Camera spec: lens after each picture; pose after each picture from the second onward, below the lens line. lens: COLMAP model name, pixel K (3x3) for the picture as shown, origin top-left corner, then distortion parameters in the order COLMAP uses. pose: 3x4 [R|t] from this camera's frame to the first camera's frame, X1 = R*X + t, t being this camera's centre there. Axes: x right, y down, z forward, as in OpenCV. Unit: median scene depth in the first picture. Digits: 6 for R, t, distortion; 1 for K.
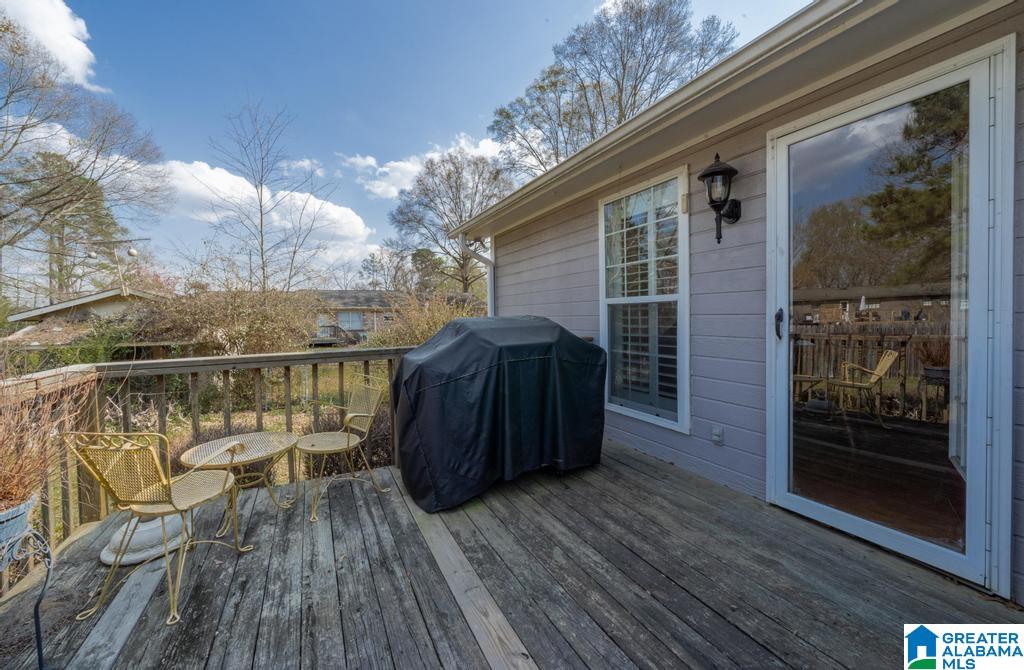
lens RADIAL K [[402.5, 0, 495.7], [0, 402.5, 320.5], [0, 0, 1]] dist [-0.007567, 0.000205]
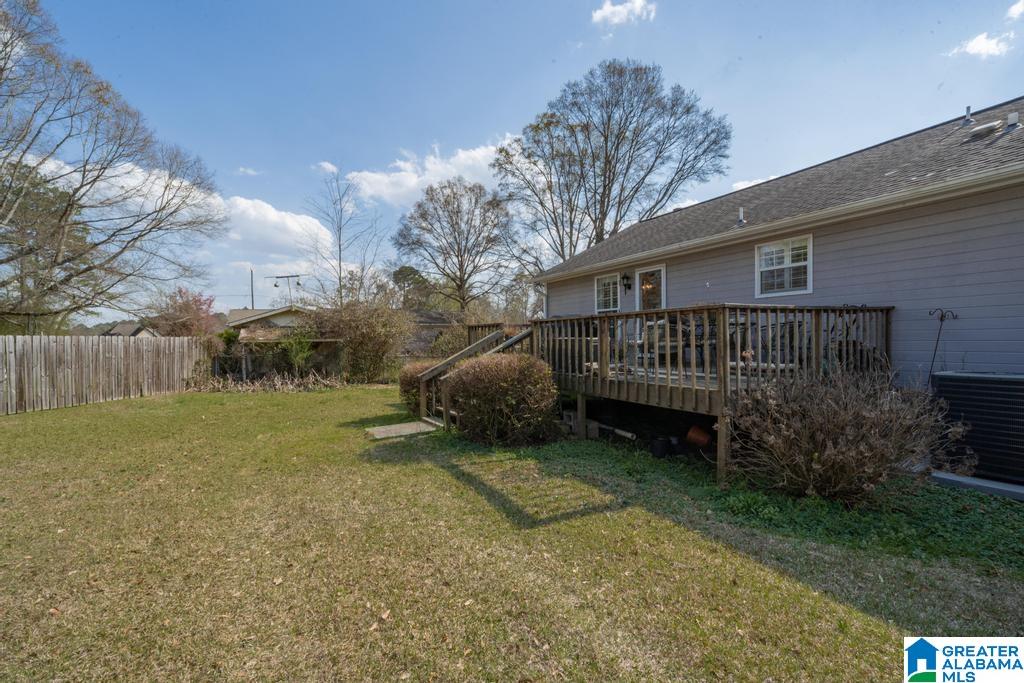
lens RADIAL K [[445.0, 0, 512.0], [0, 445.0, 341.5], [0, 0, 1]] dist [-0.000834, 0.000017]
pose [[0.995968, -0.002876, 0.089661, -0.670122], [0.003334, 0.999982, -0.004965, 0.201266], [-0.089645, 0.005244, 0.995960, -2.287296]]
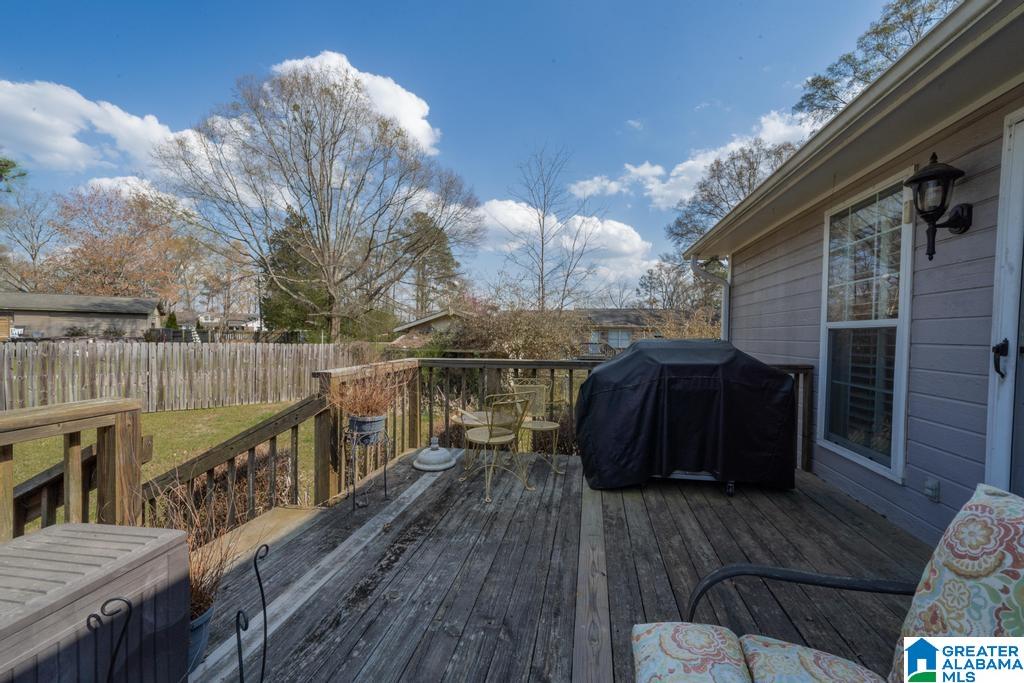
lens RADIAL K [[418.8, 0, 512.0], [0, 418.8, 341.5], [0, 0, 1]] dist [0.002399, 0.000352]
pose [[0.814562, 0.036789, -0.578908, 0.246140], [-0.033822, 0.999301, 0.015914, -0.003379], [0.579089, 0.006617, 0.815237, -0.160100]]
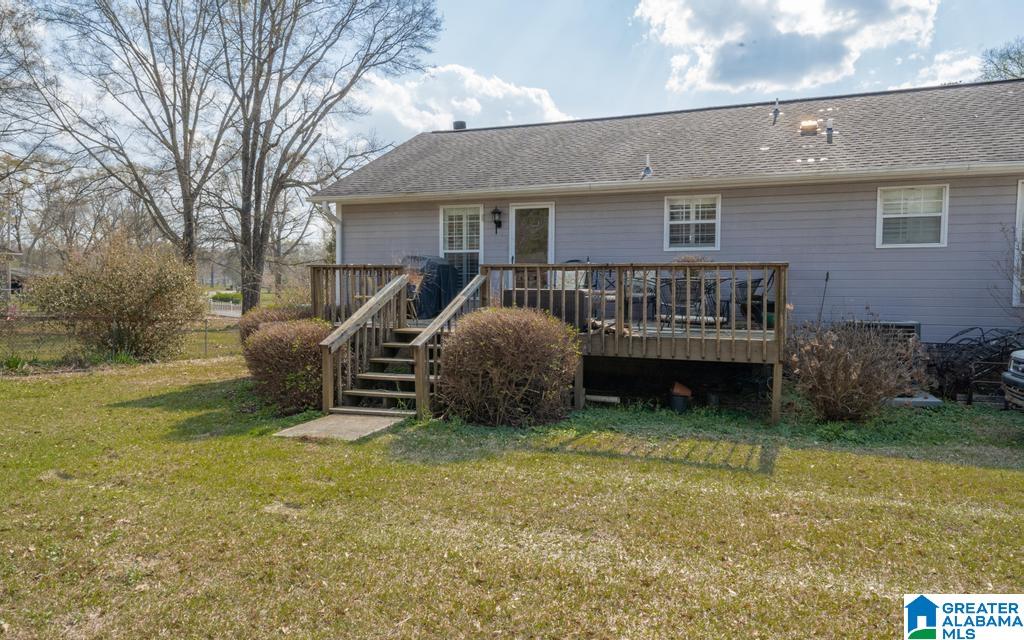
lens RADIAL K [[668.1, 0, 512.0], [0, 668.1, 320.0], [0, 0, 1]] dist [-0.020652, -0.000872]
pose [[0.697736, -0.020925, 0.716049, -2.164334], [-0.006735, 0.999337, 0.035767, 0.201913], [-0.716323, -0.029779, 0.697133, -1.912475]]
